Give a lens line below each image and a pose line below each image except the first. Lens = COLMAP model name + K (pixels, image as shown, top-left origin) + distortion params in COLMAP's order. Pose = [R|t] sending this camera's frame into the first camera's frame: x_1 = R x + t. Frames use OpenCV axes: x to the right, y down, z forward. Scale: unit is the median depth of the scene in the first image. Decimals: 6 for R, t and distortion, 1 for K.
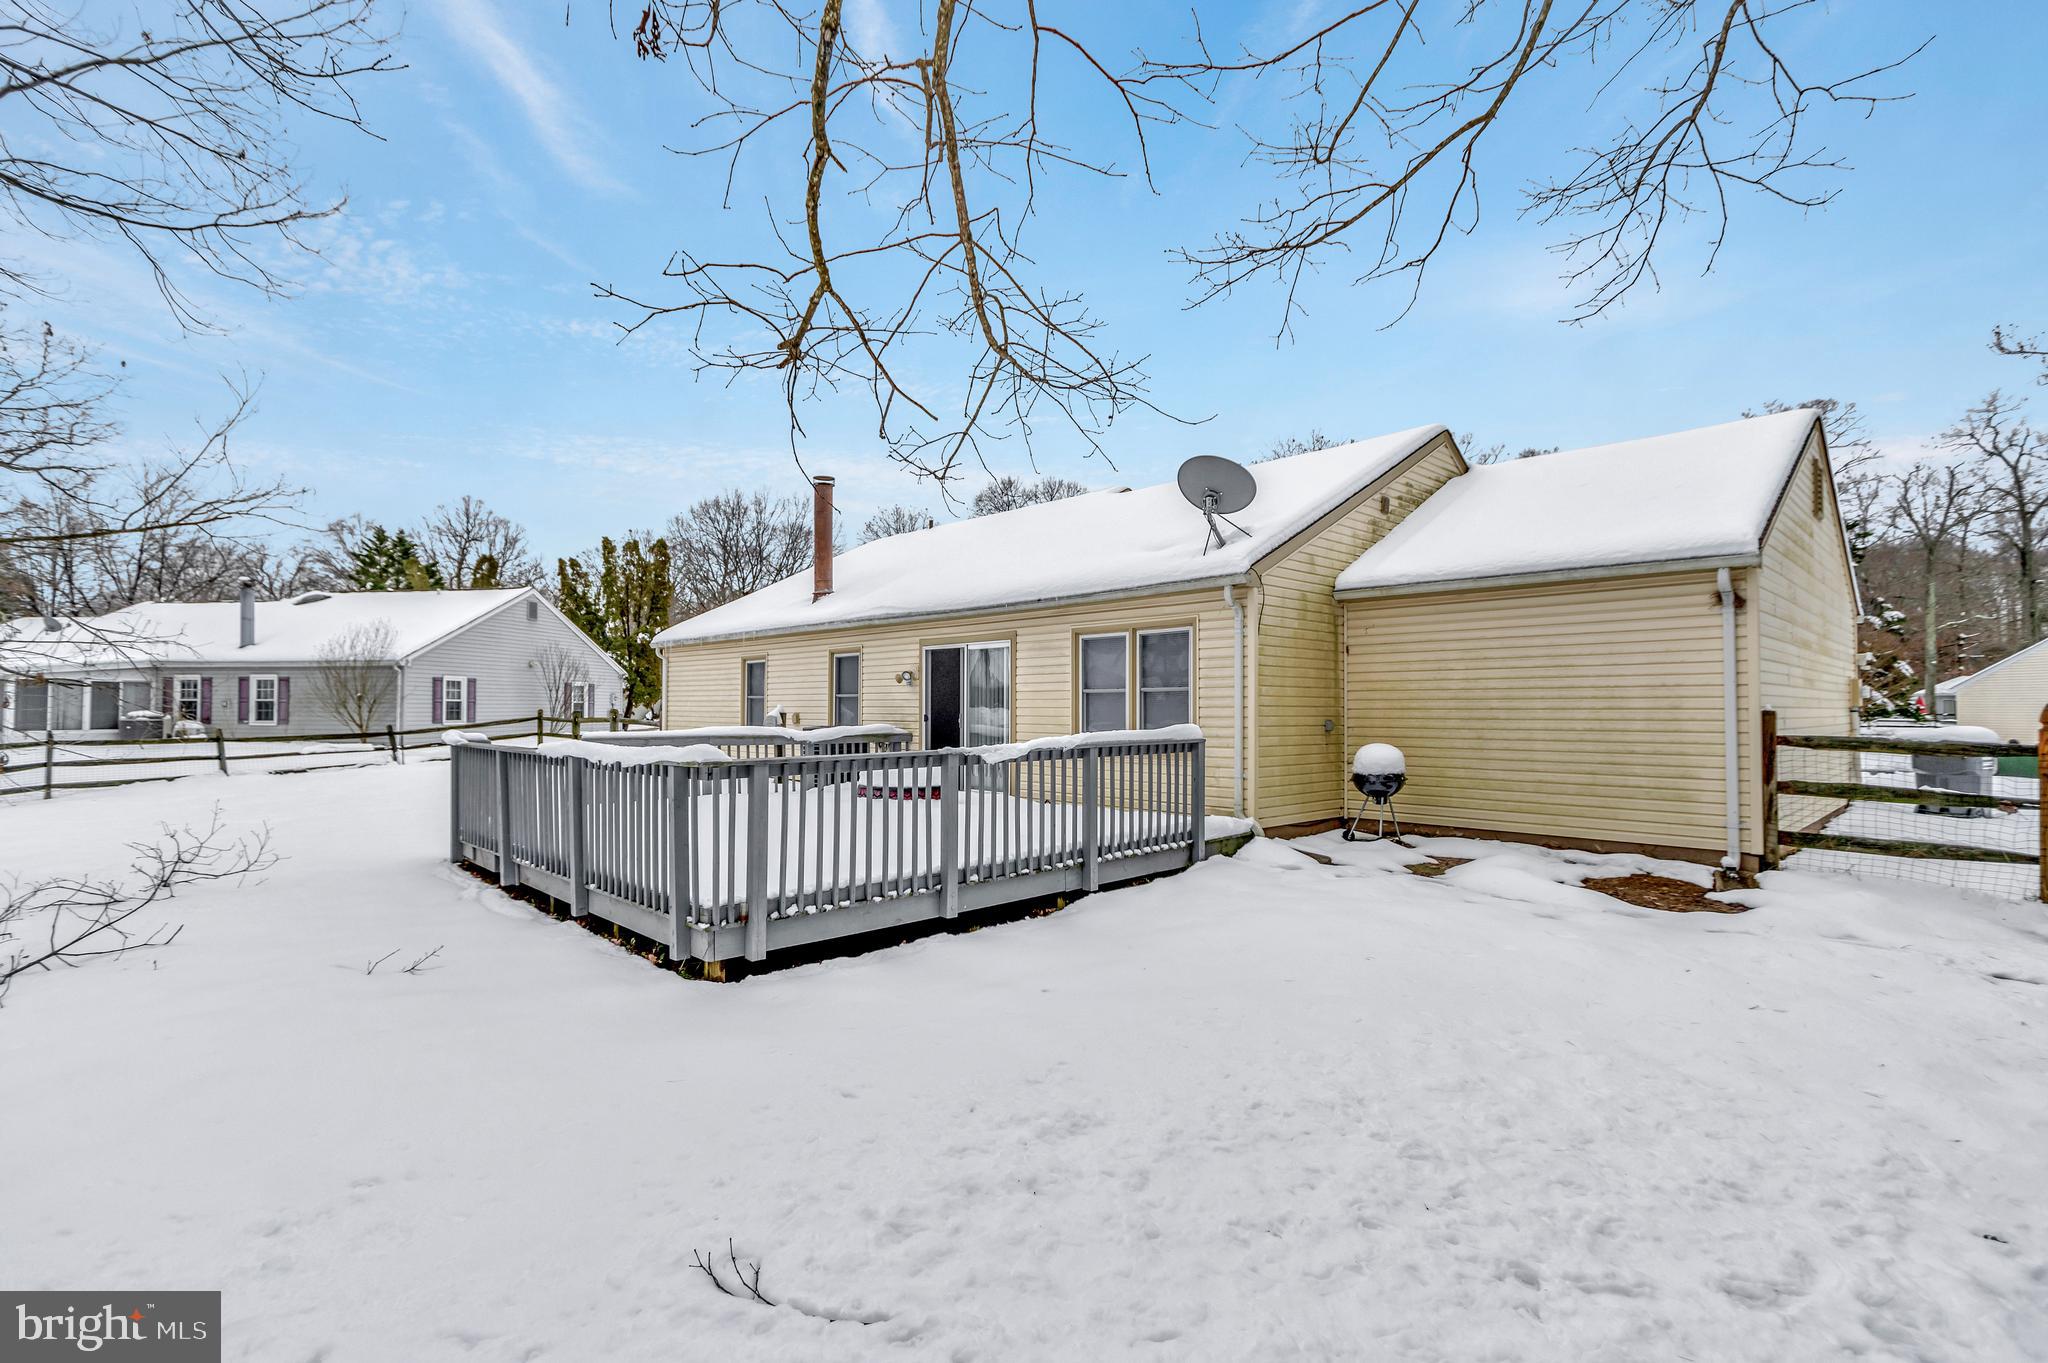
lens RADIAL K [[937.0, 0, 1024.0], [0, 937.0, 681.5], [0, 0, 1]] dist [0.002995, -0.000094]
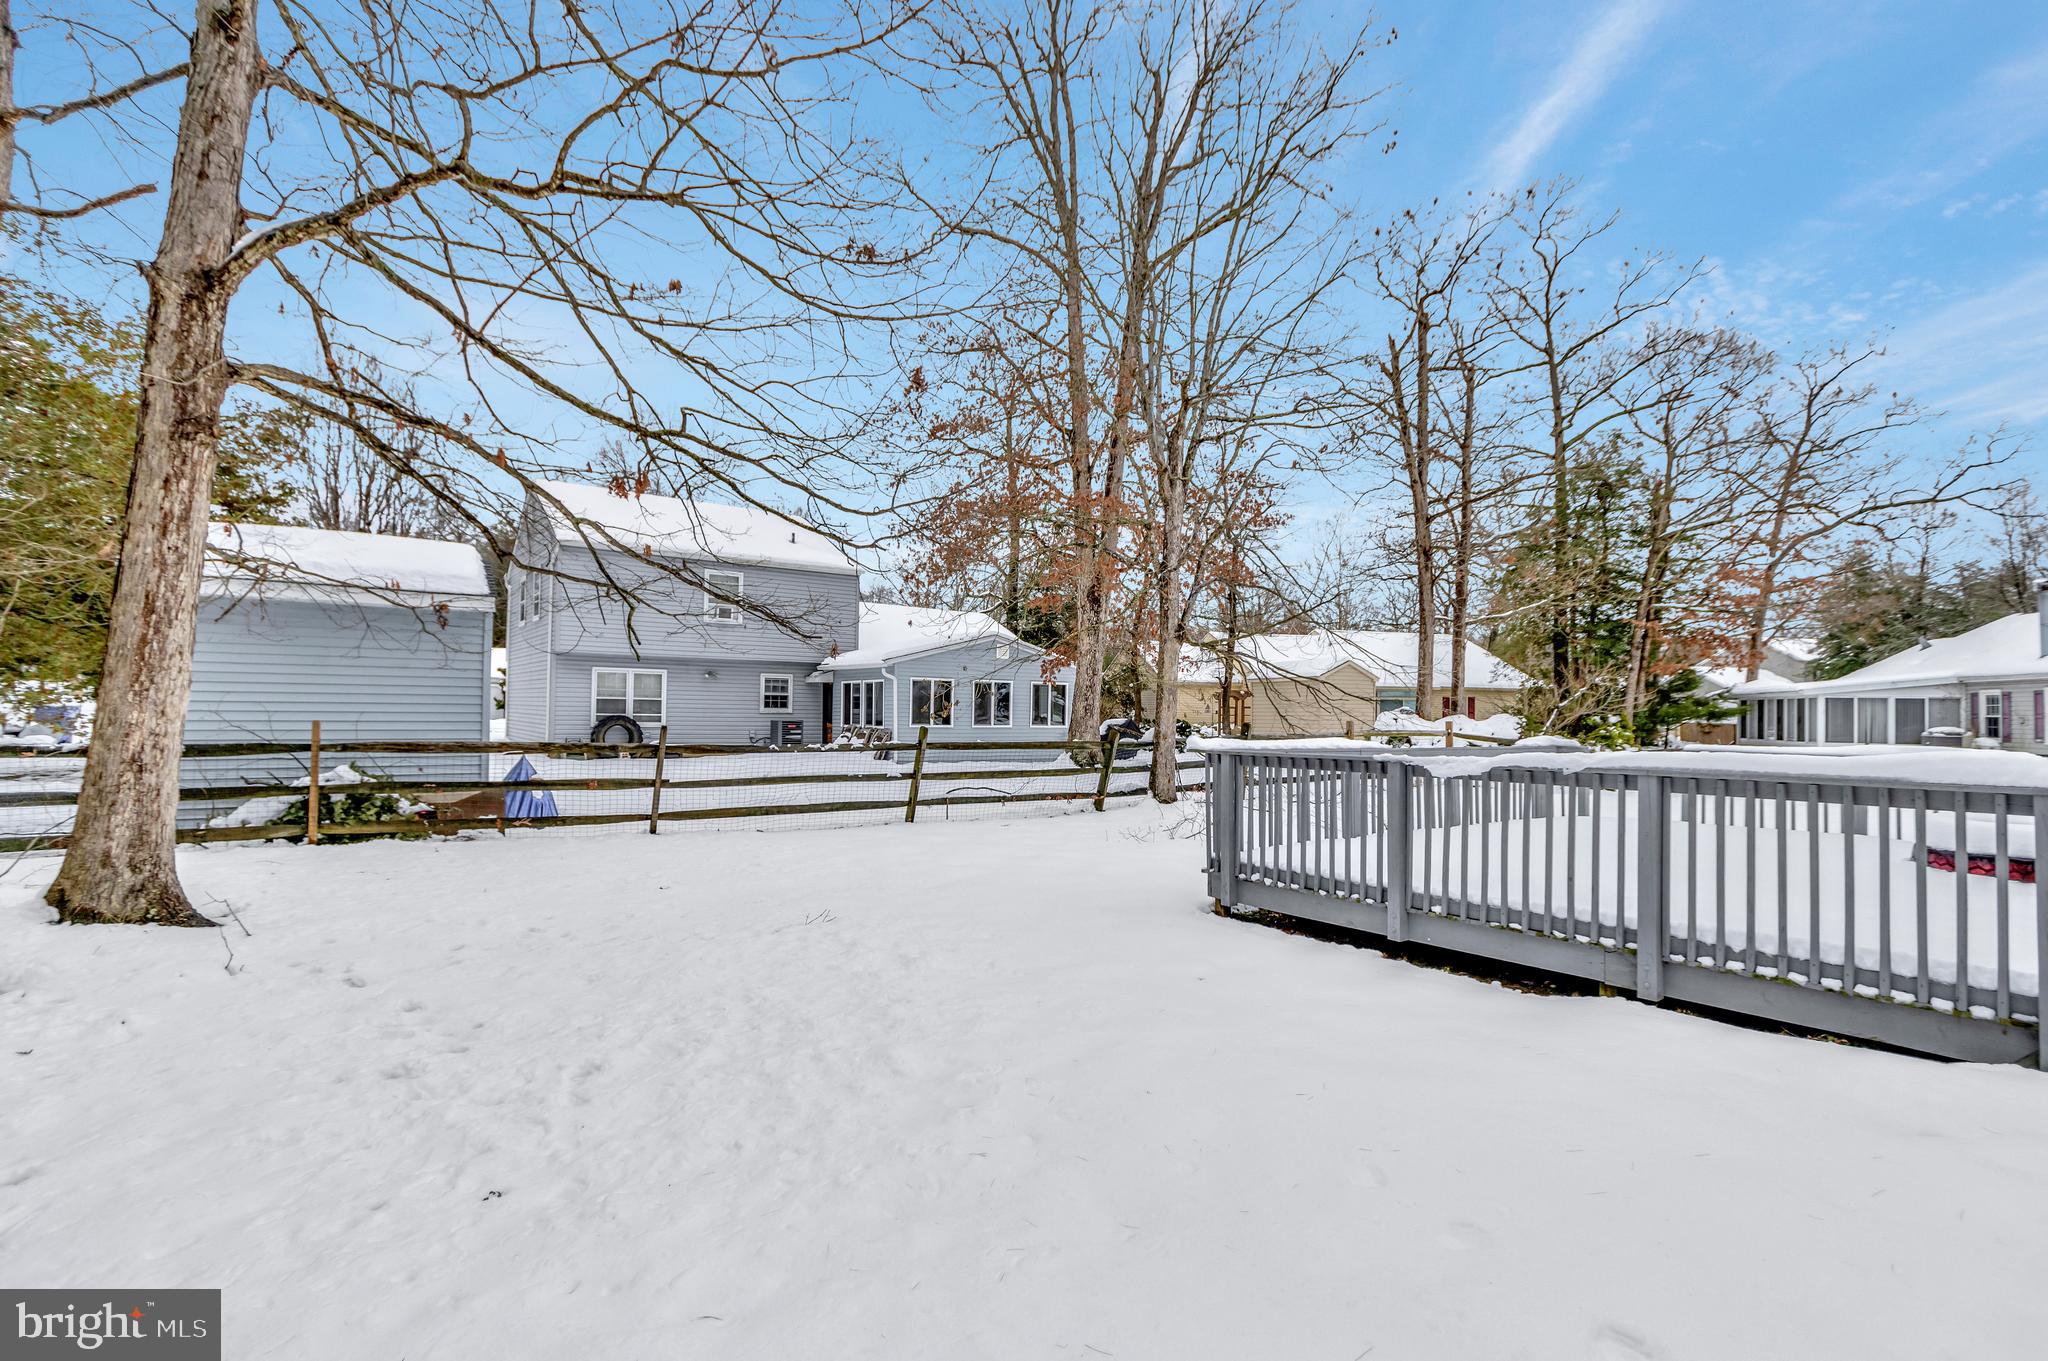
lens RADIAL K [[942.8, 0, 1030.9], [0, 942.8, 693.9], [0, 0, 1]] dist [0.006945, -0.001082]
pose [[-0.139906, -0.022470, -0.989910, 0.561474], [0.015443, 0.999571, -0.024872, 0.017252], [0.990044, -0.018767, -0.139499, 0.488849]]
